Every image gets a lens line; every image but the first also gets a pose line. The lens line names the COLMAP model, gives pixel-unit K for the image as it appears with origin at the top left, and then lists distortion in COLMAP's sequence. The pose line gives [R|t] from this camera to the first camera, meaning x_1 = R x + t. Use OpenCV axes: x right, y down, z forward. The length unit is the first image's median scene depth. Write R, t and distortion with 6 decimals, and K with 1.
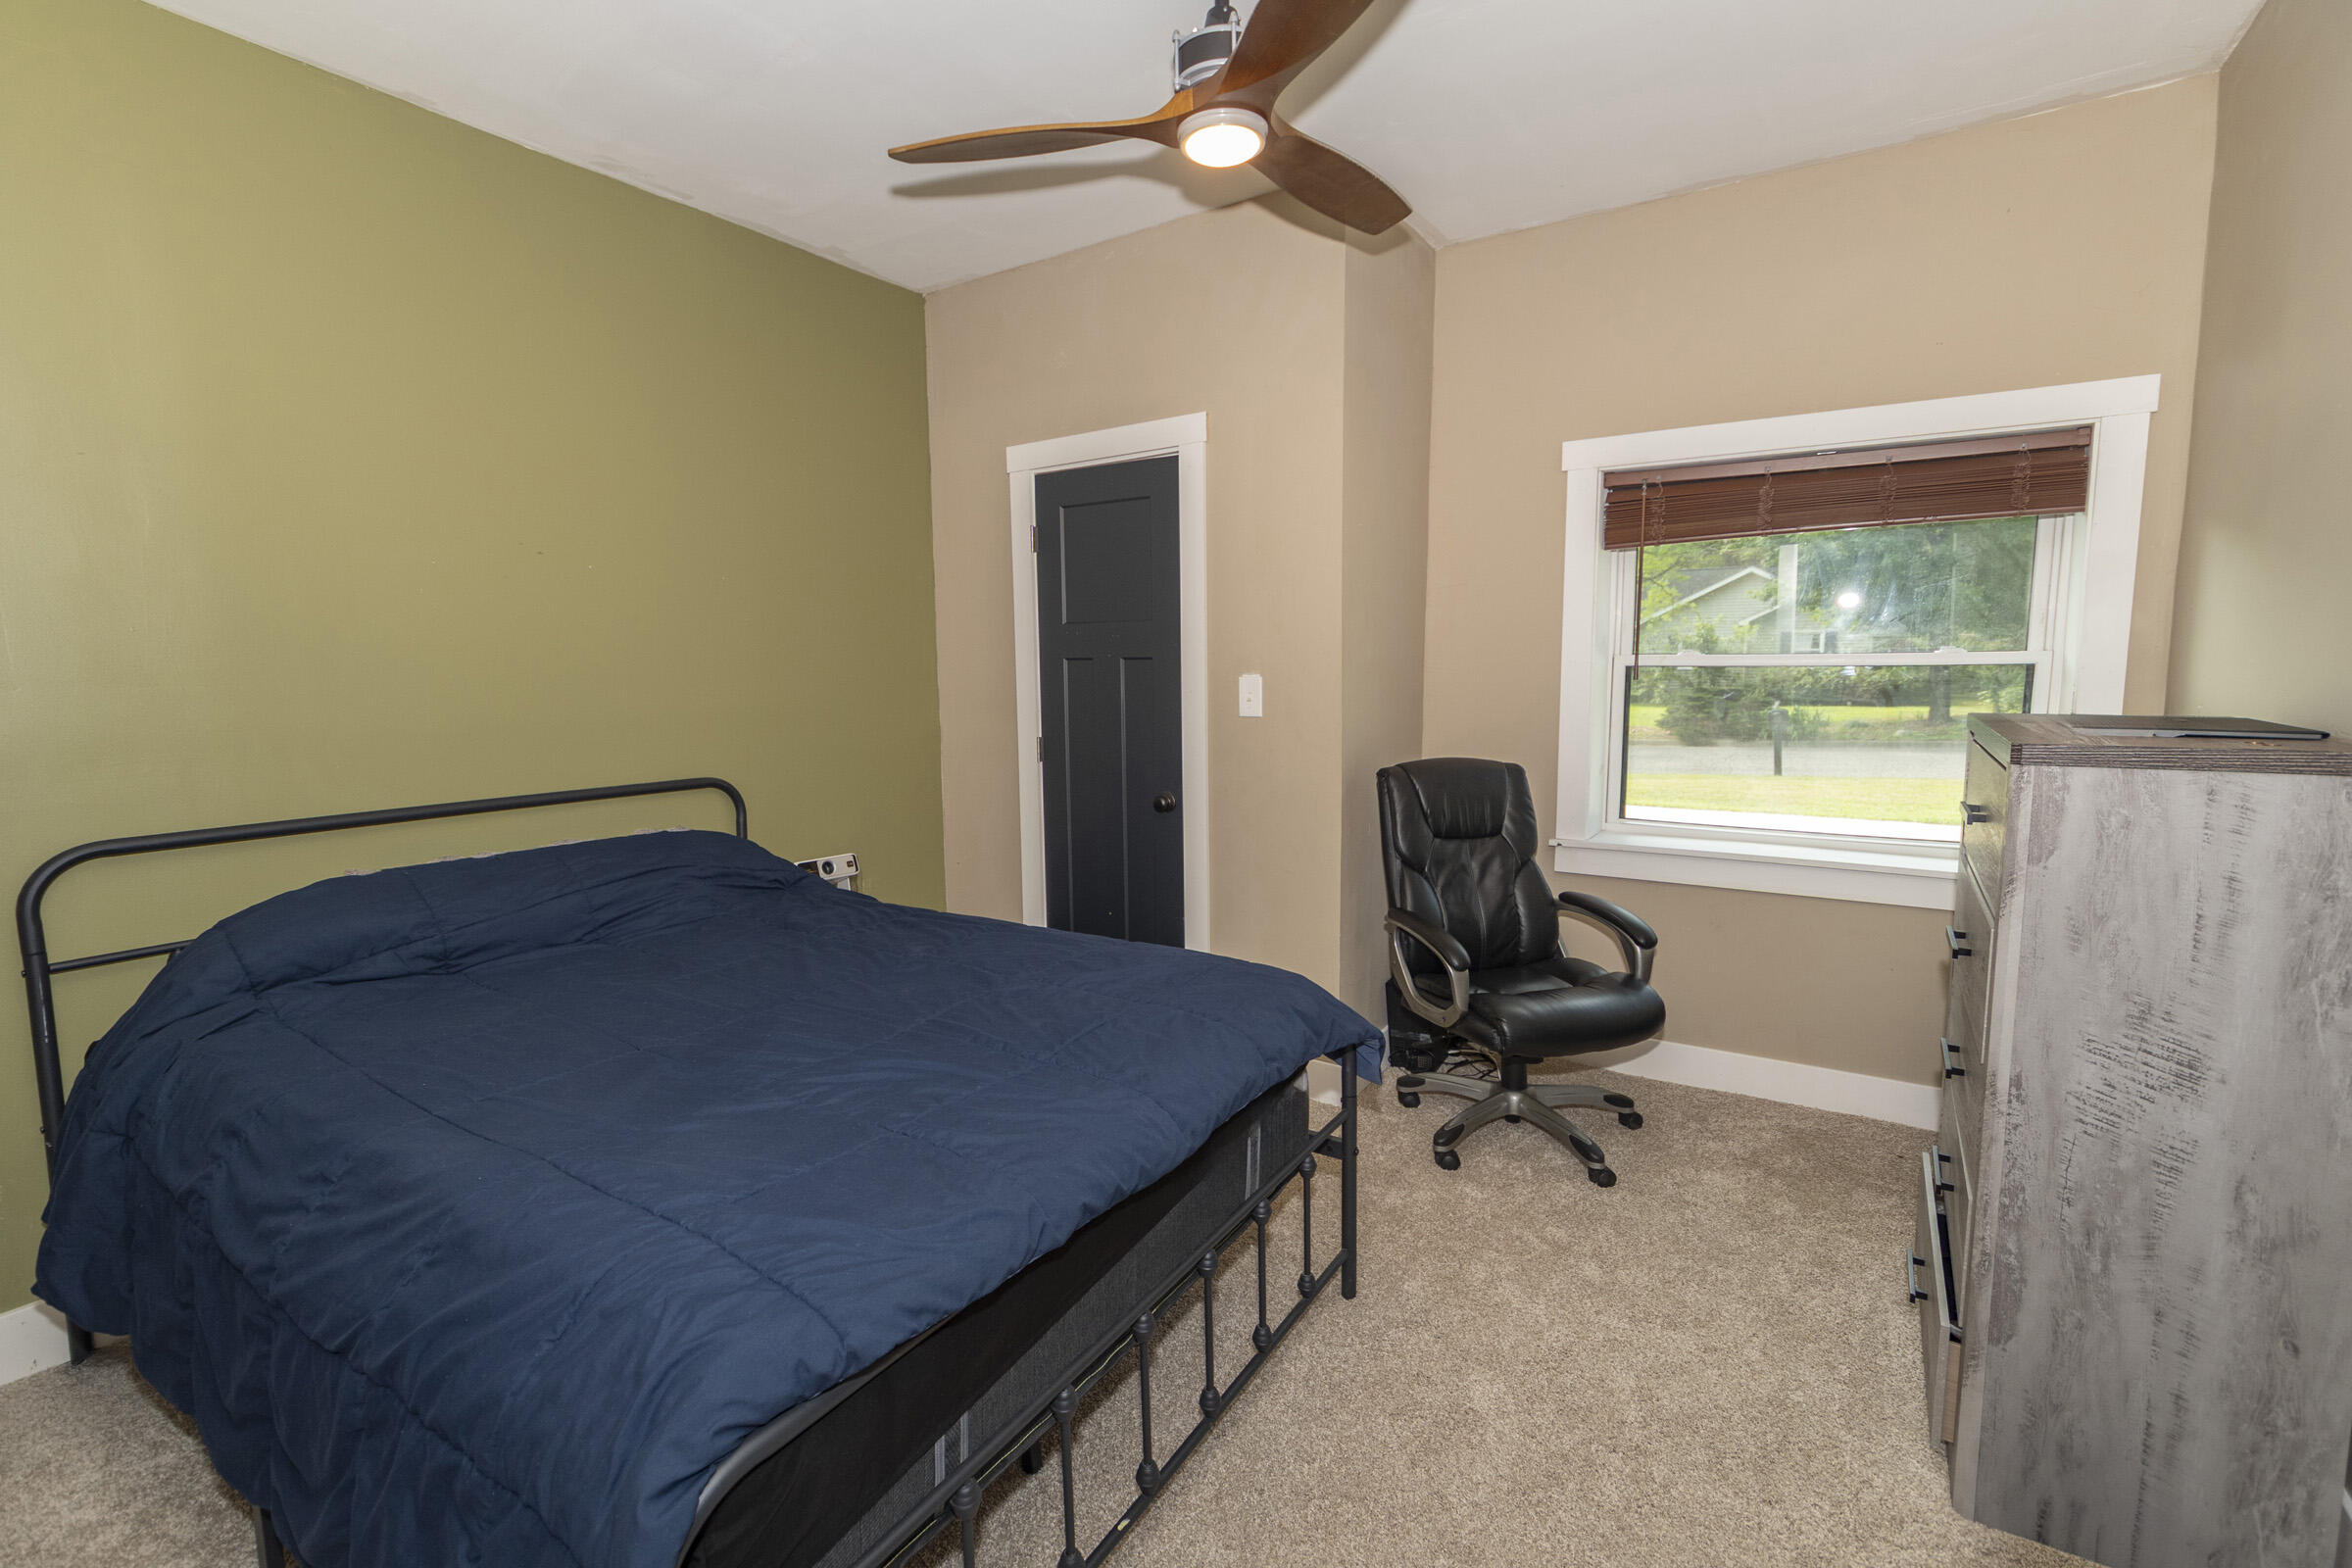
lens RADIAL K [[1059.7, 0, 1171.1], [0, 1059.7, 783.1], [0, 0, 1]] dist [-0.003479, 0.001422]
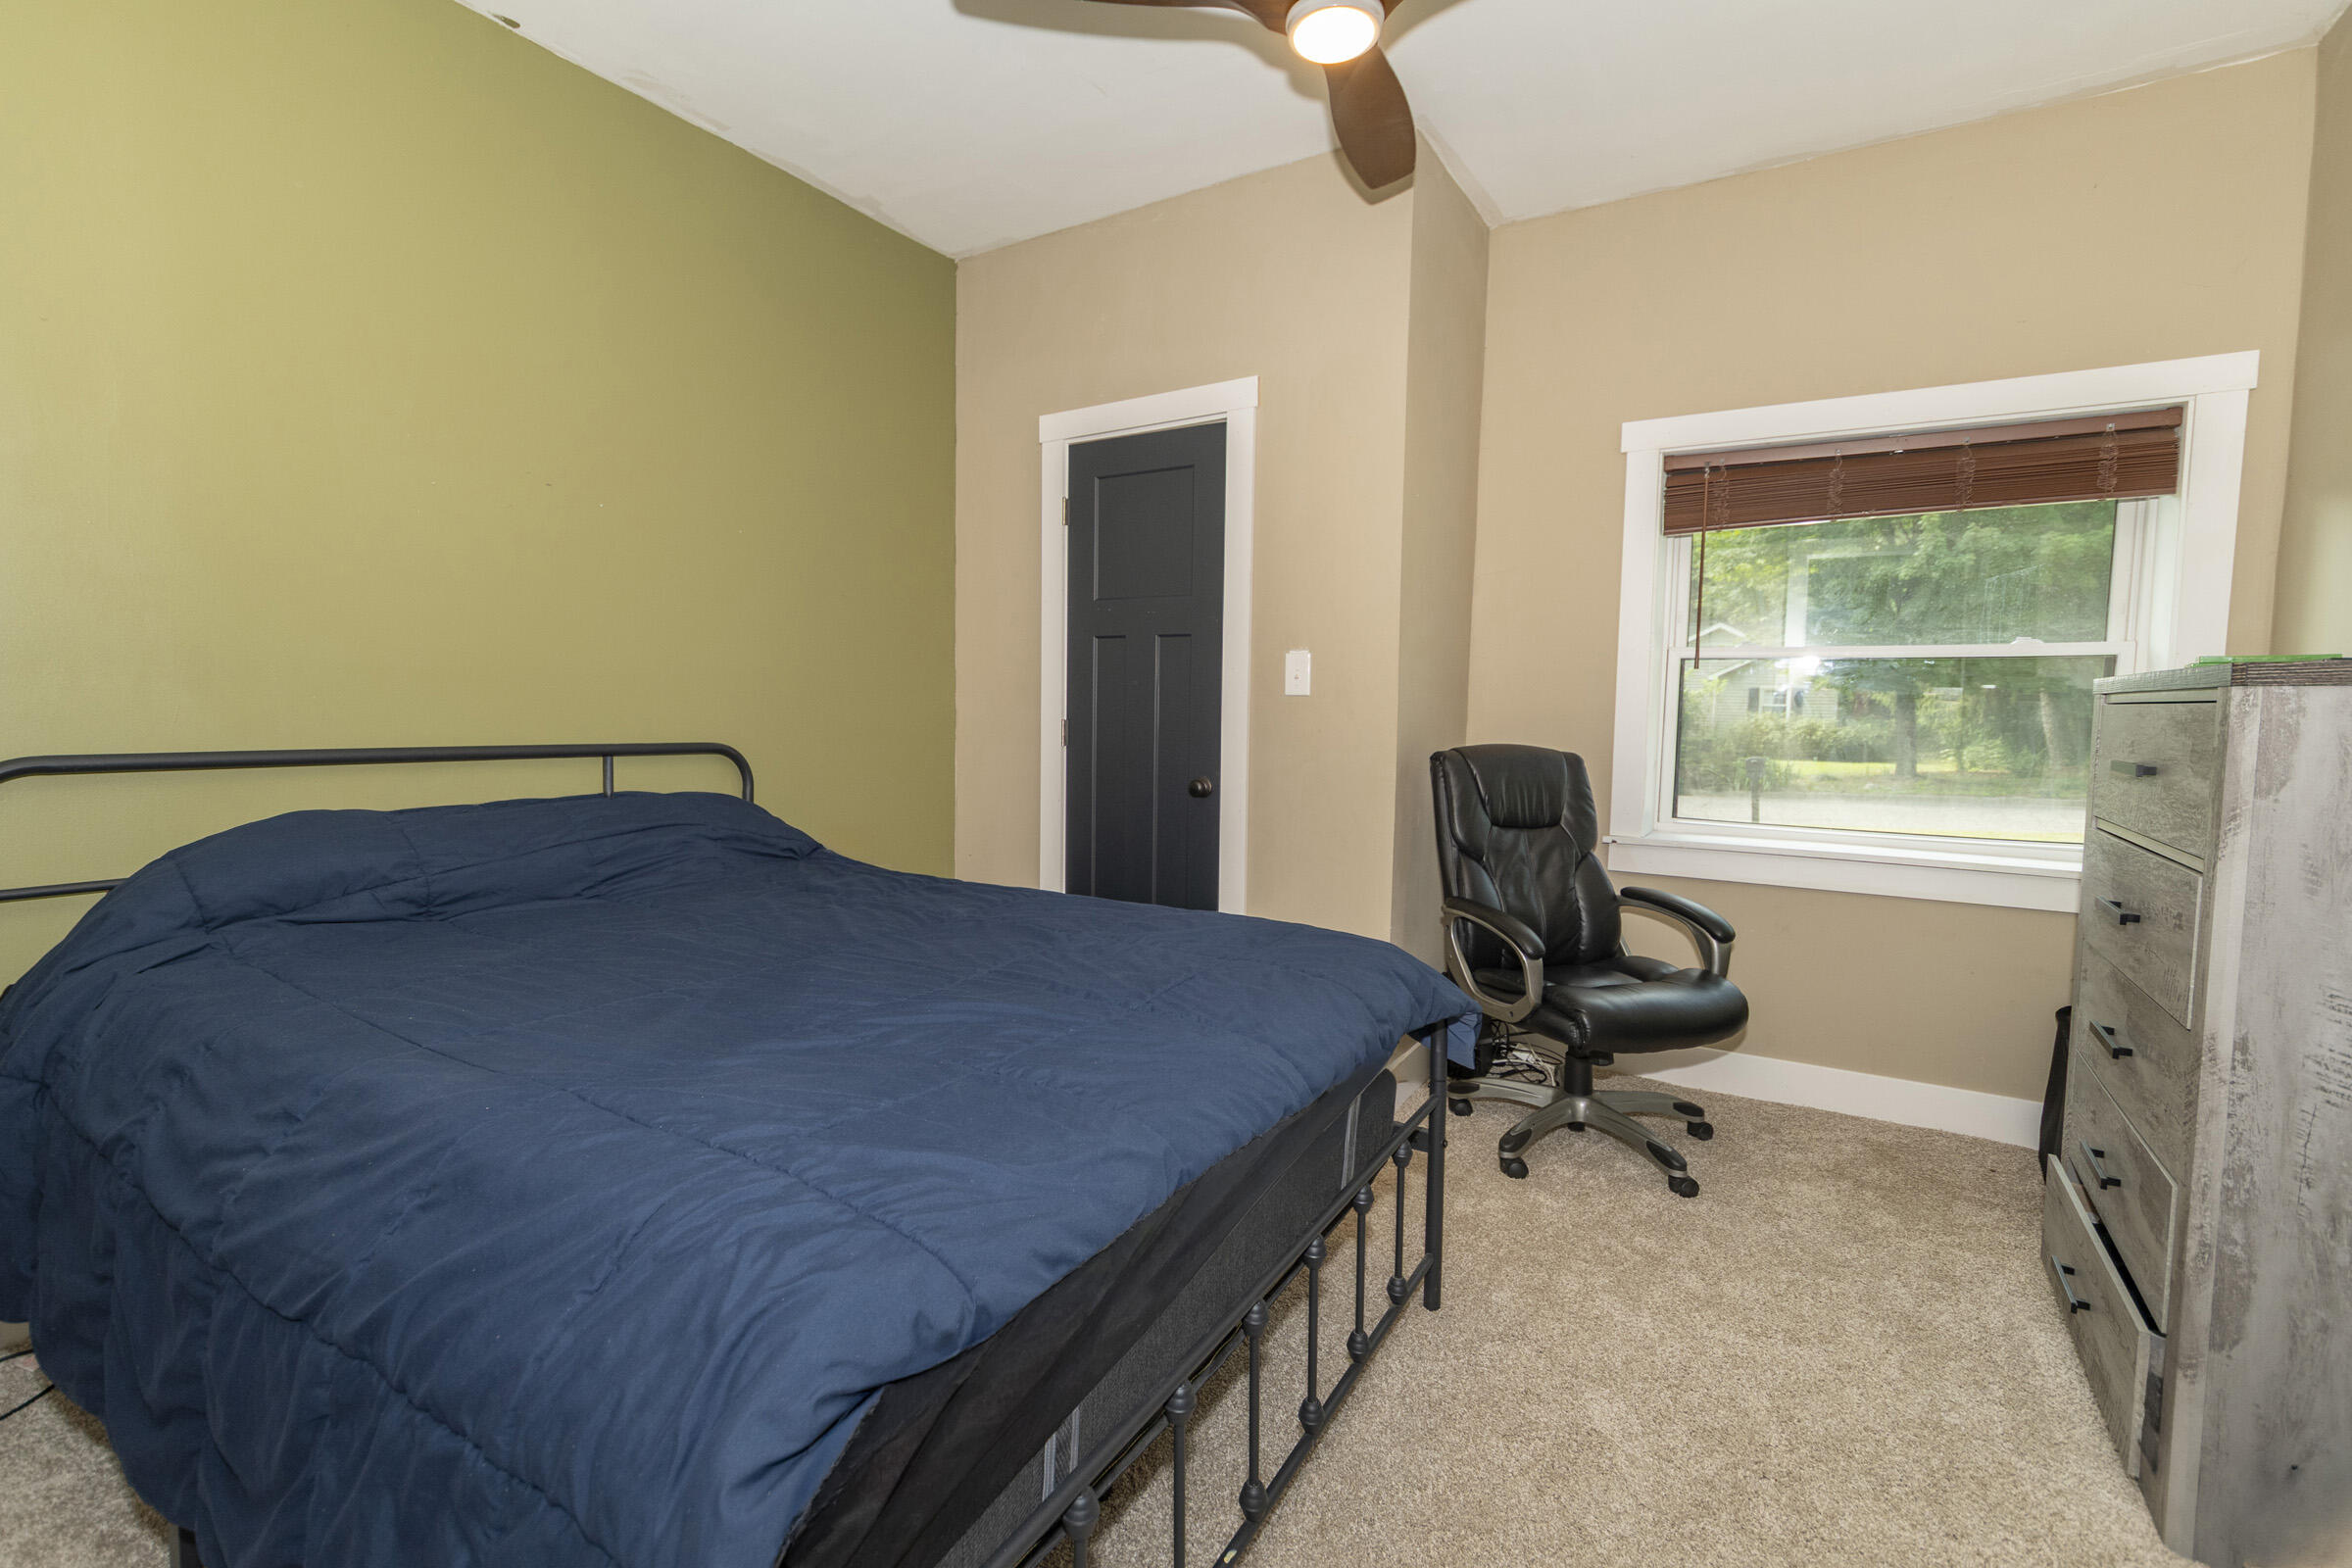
lens RADIAL K [[1059.7, 0, 1173.6], [0, 1059.7, 776.8], [0, 0, 1]] dist [-0.003479, 0.001422]
pose [[0.999246, 0.025228, 0.029521, -0.106269], [-0.023827, 0.998616, -0.046886, 0.099051], [-0.030663, 0.046148, 0.998464, 0.107630]]
